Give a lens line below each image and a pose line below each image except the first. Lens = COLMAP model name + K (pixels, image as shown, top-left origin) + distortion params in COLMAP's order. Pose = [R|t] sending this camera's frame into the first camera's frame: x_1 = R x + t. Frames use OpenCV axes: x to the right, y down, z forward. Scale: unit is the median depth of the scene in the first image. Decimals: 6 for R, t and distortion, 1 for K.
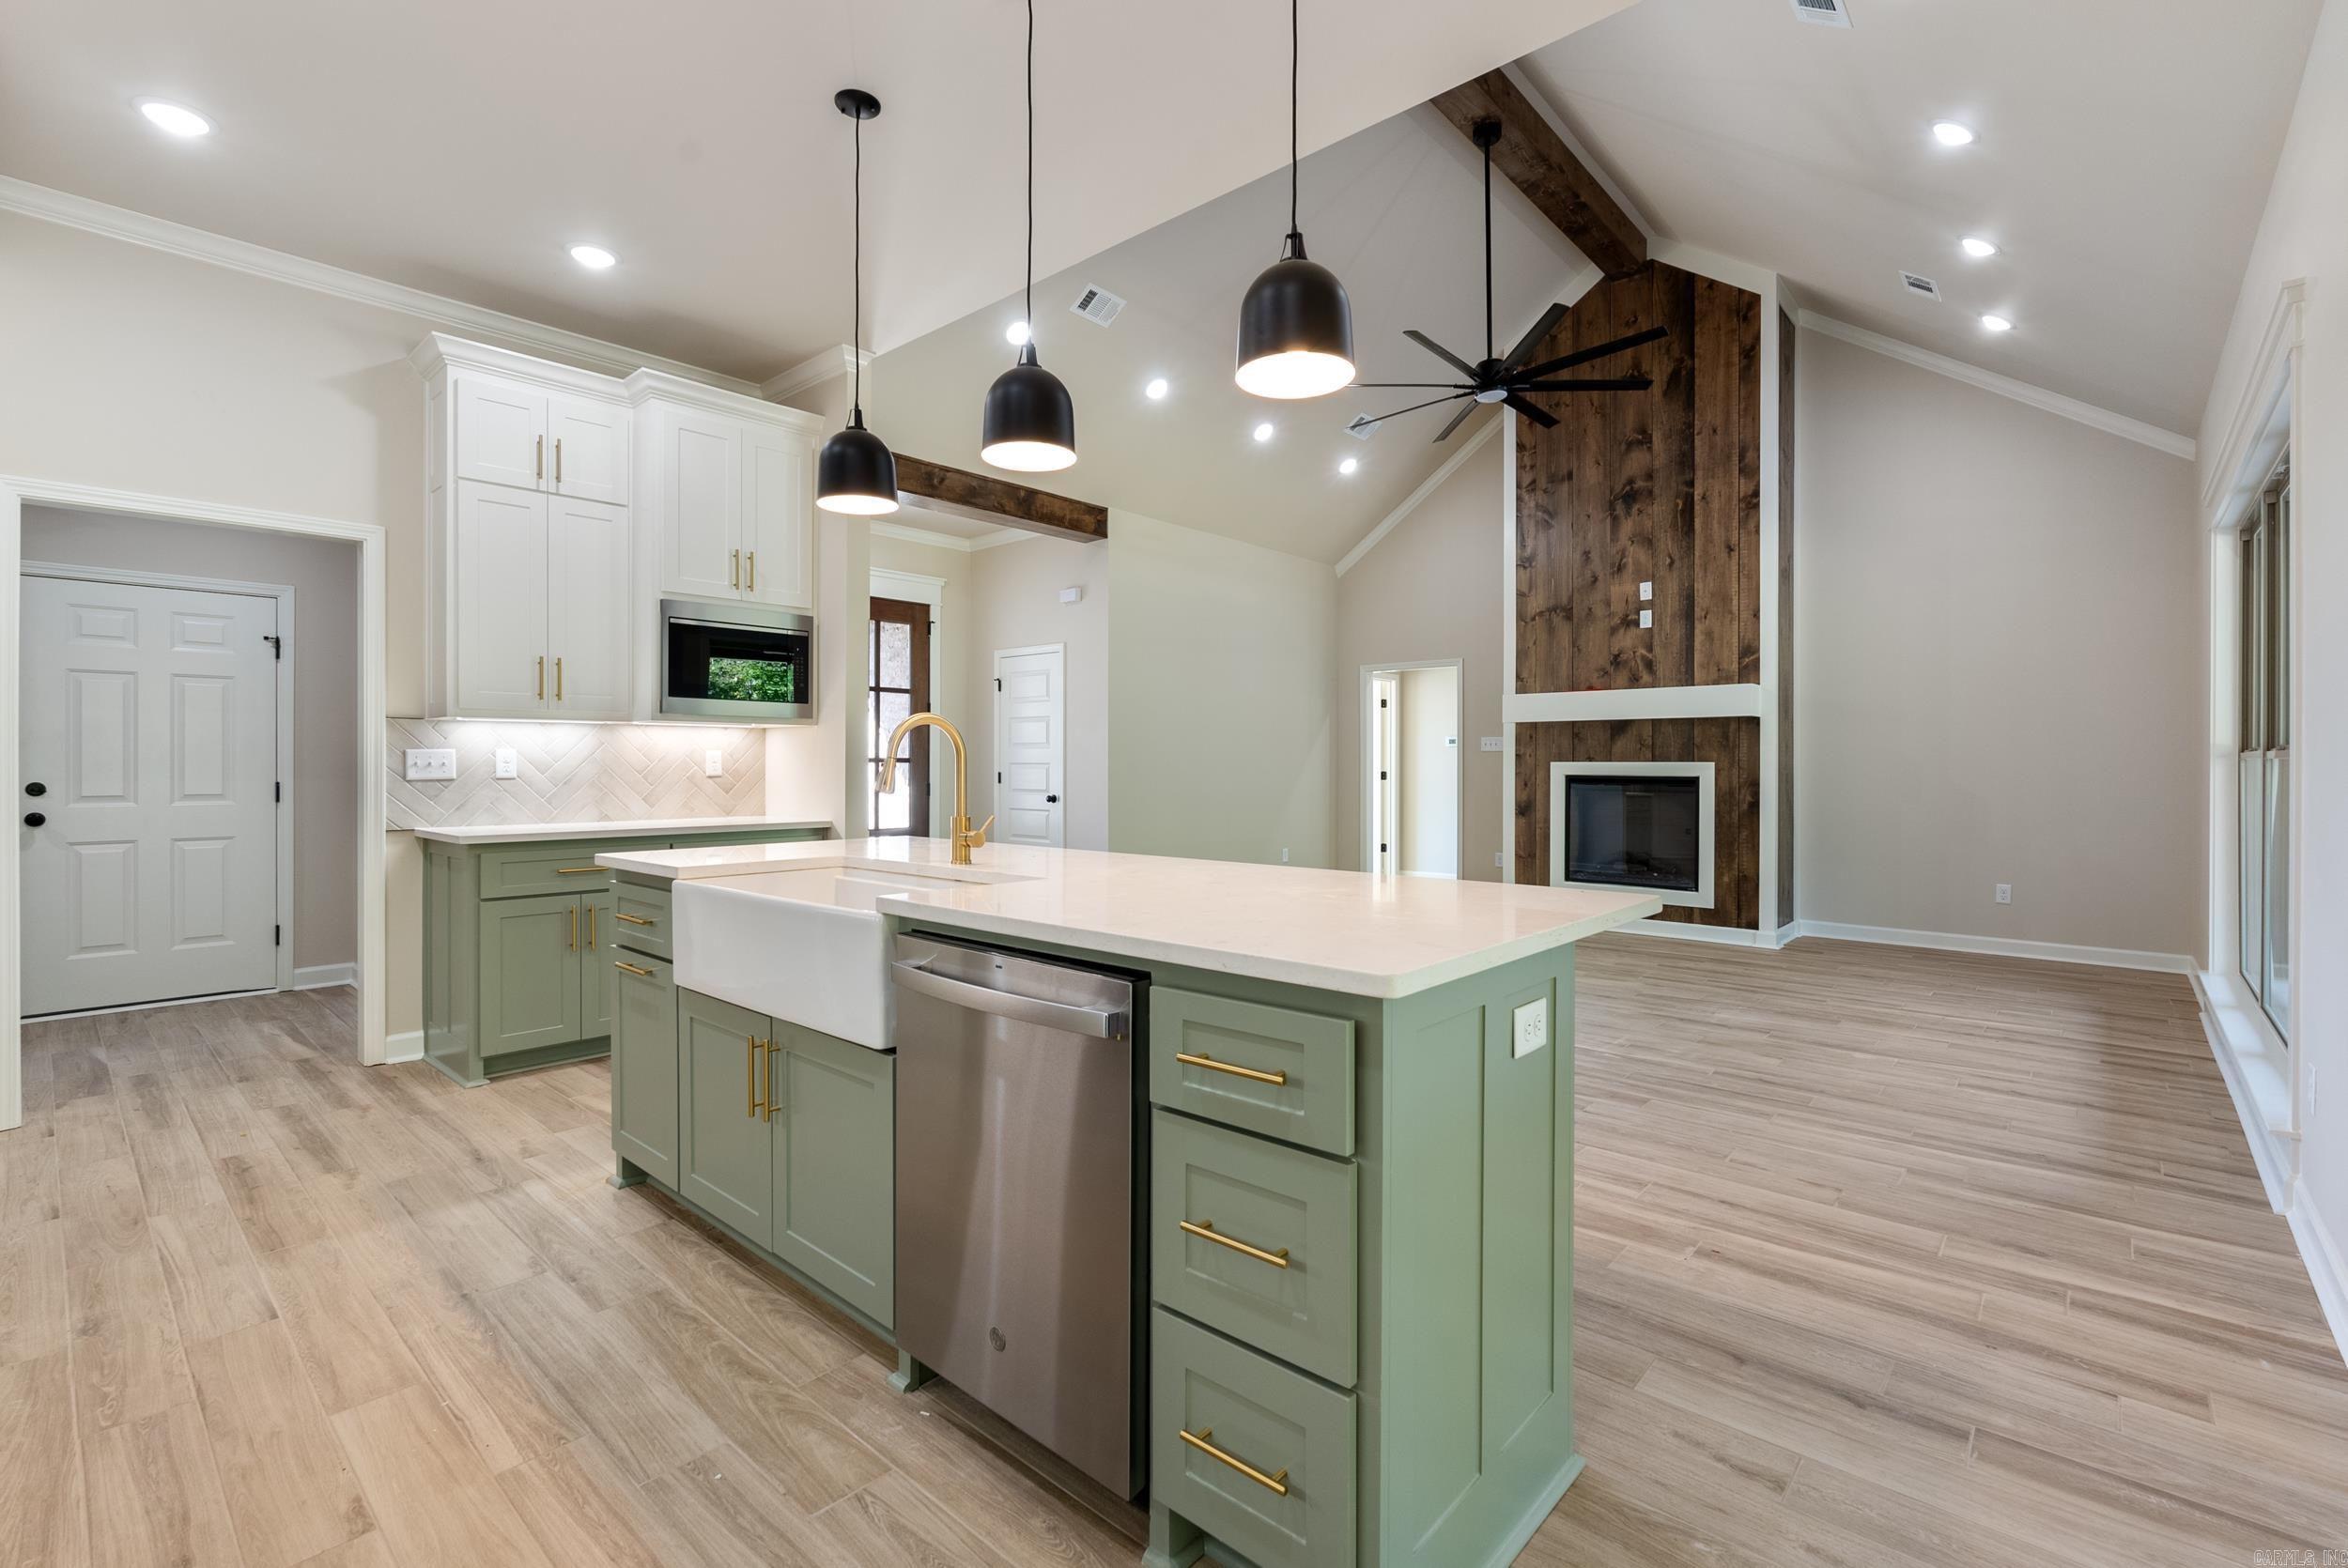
lens RADIAL K [[1038.7, 0, 1176.8], [0, 1038.7, 767.4], [0, 0, 1]] dist [-0.005699, 0.000103]
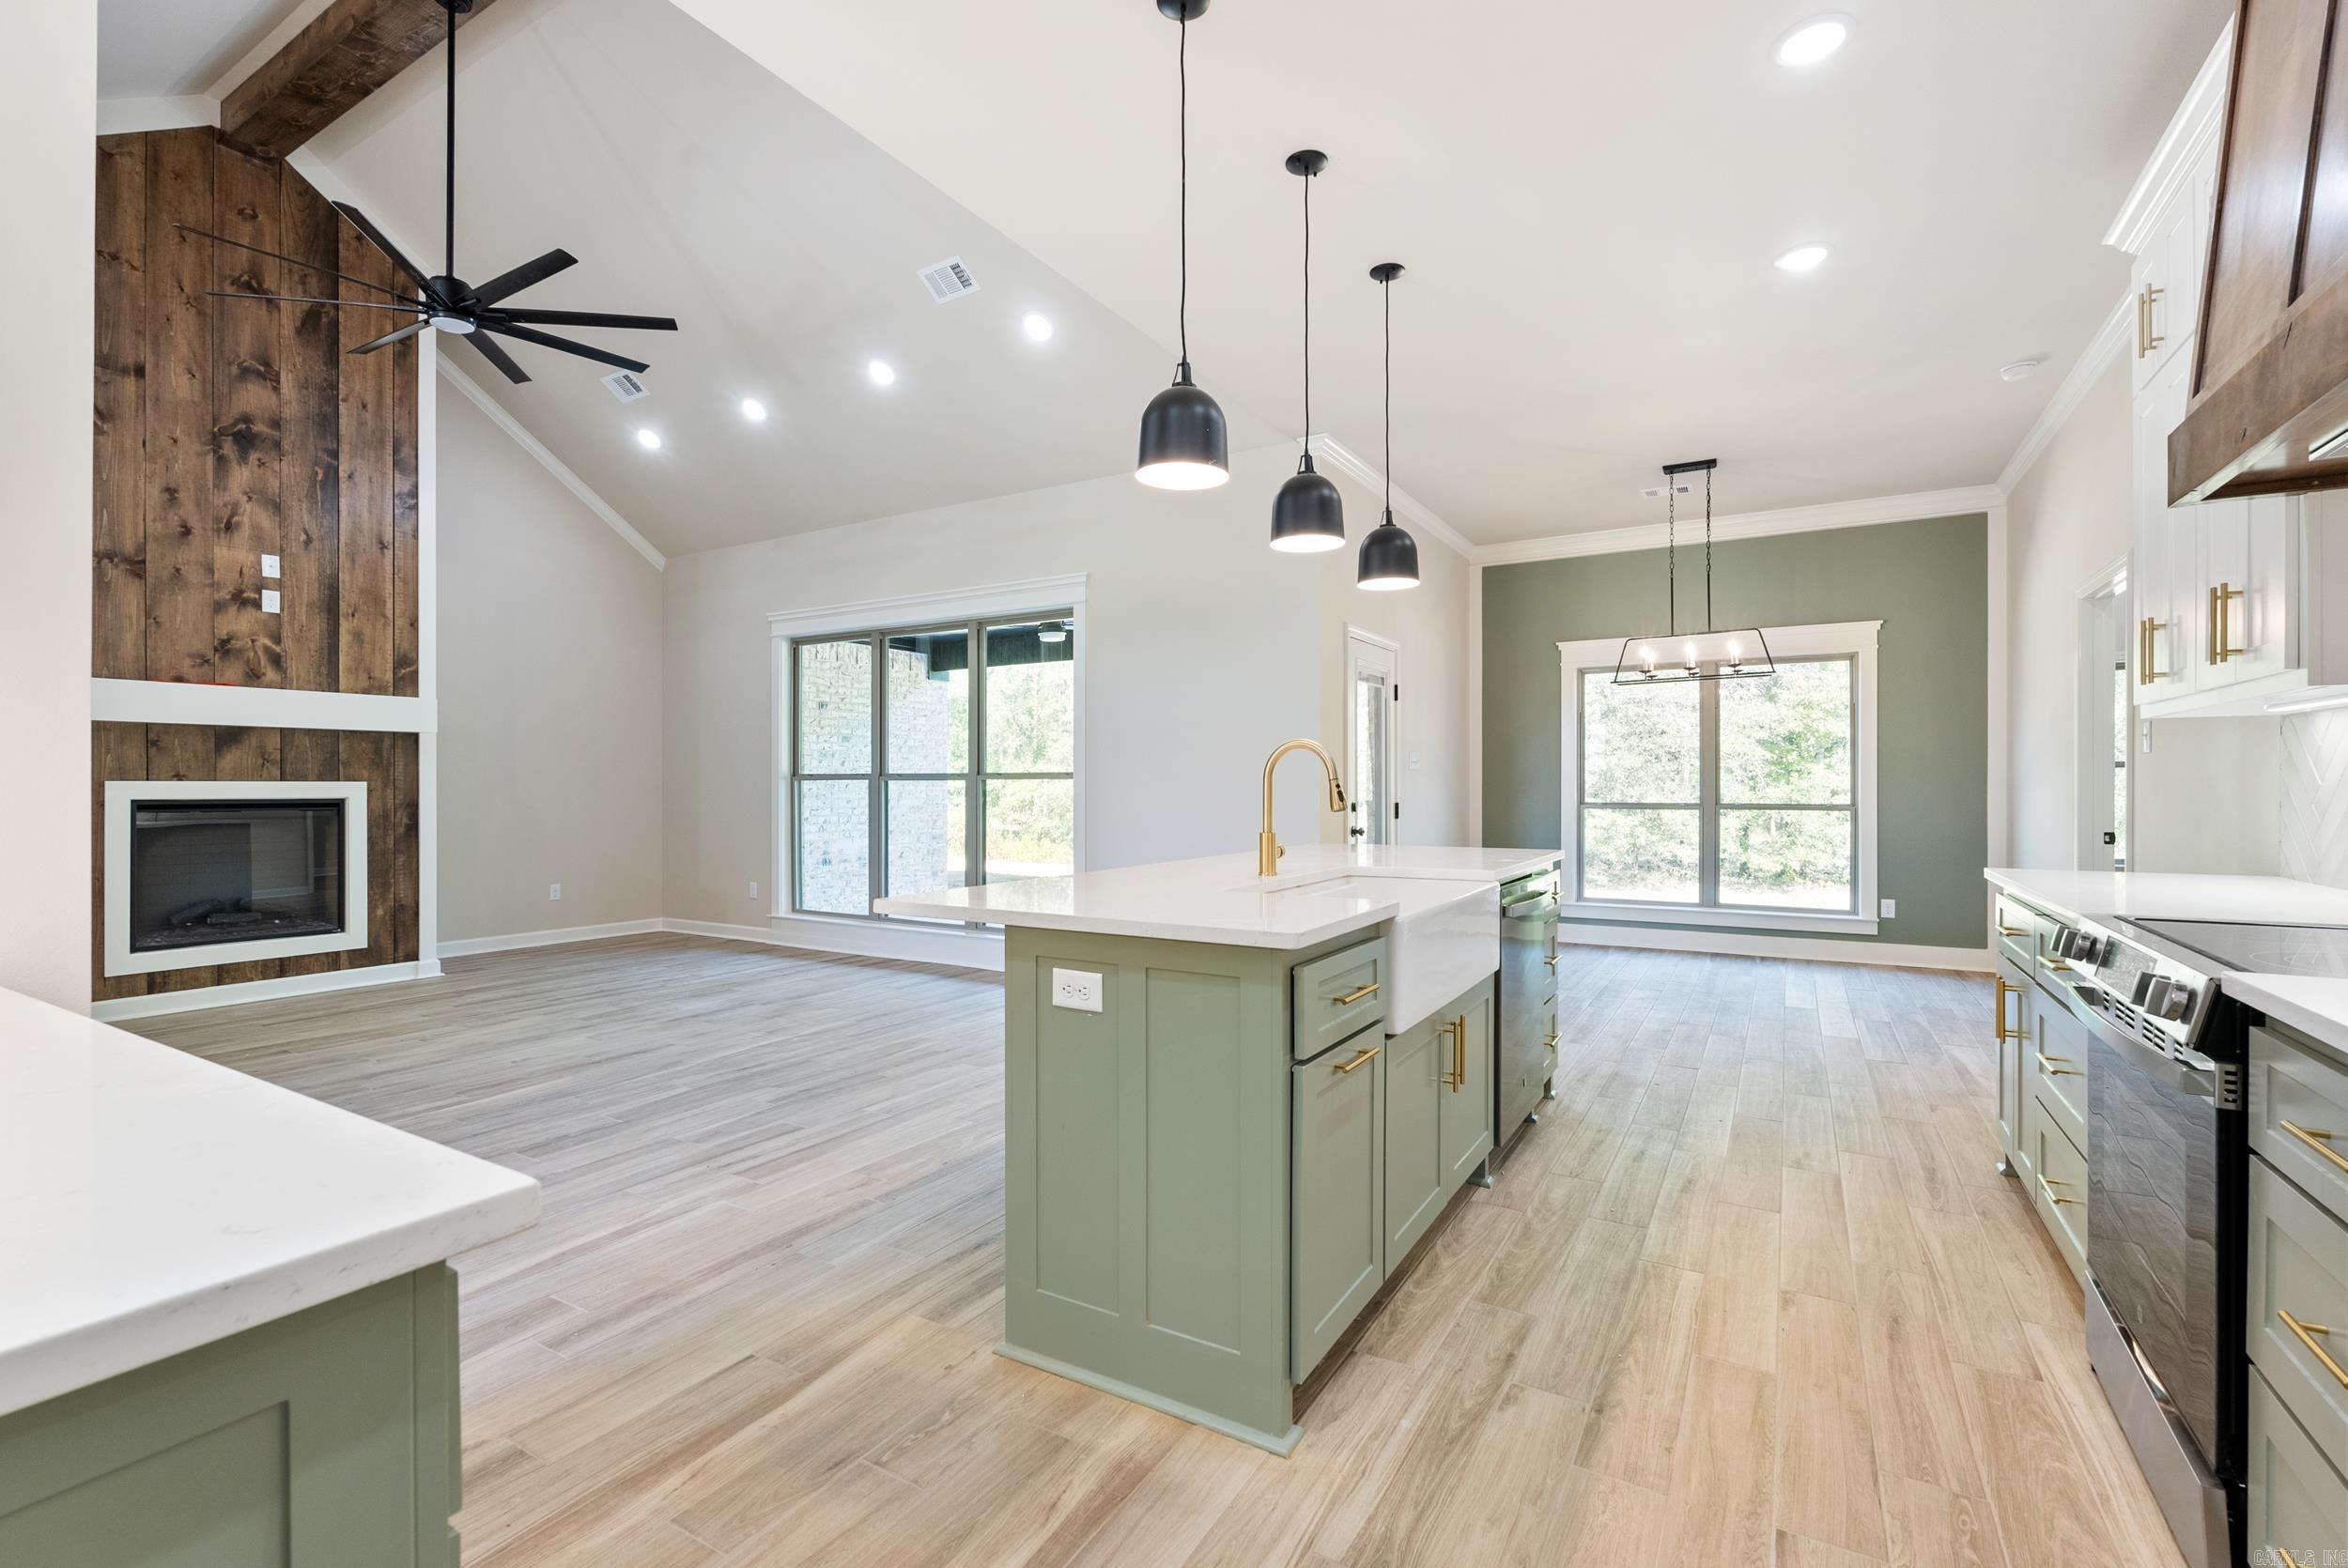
lens RADIAL K [[1032.6, 0, 1178.6], [0, 1032.6, 784.8], [0, 0, 1]] dist [-0.005333, -0.000099]
pose [[-0.194213, -0.001854, 0.980958, -0.487900], [0.003523, 0.999990, 0.002587, -0.002252], [-0.980953, 0.003958, -0.194204, 0.504987]]
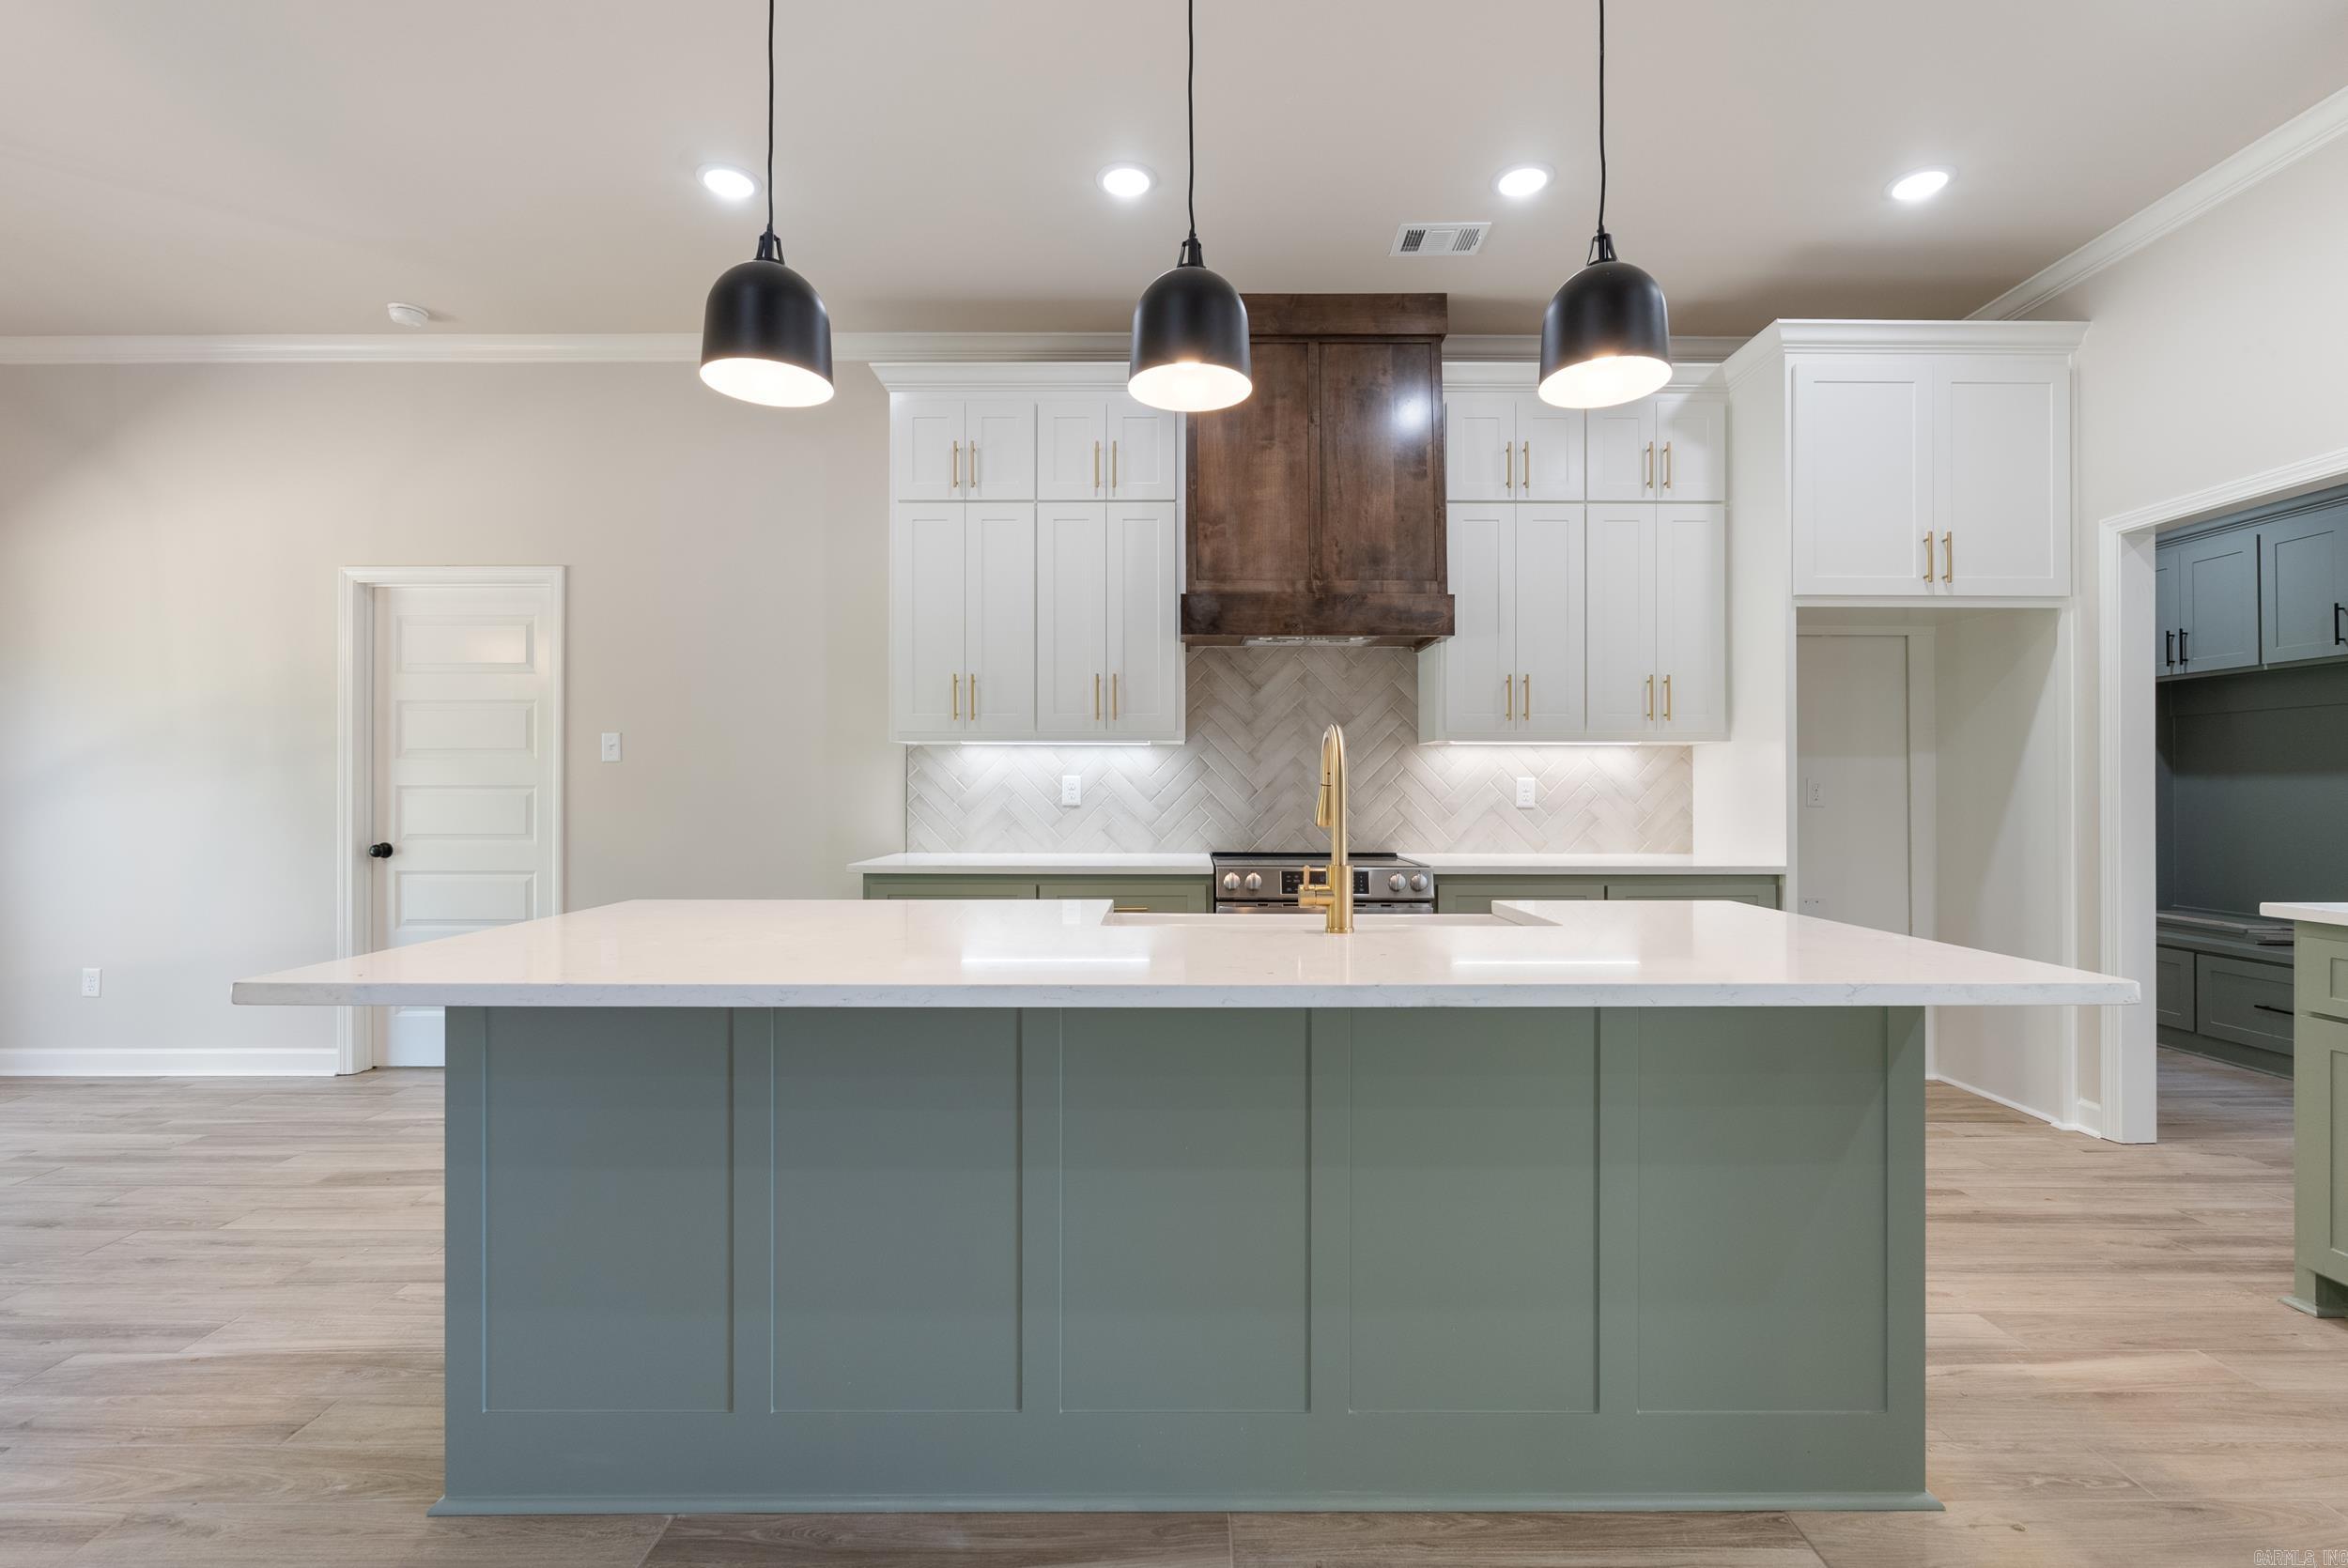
lens RADIAL K [[1032.2, 0, 1176.2], [0, 1032.2, 782.8], [0, 0, 1]] dist [-0.007433, 0.001035]
pose [[-0.746222, -0.006752, -0.665663, 0.133005], [-0.003370, 0.999974, -0.006365, -0.001339], [0.665689, -0.002506, -0.746225, 0.561547]]
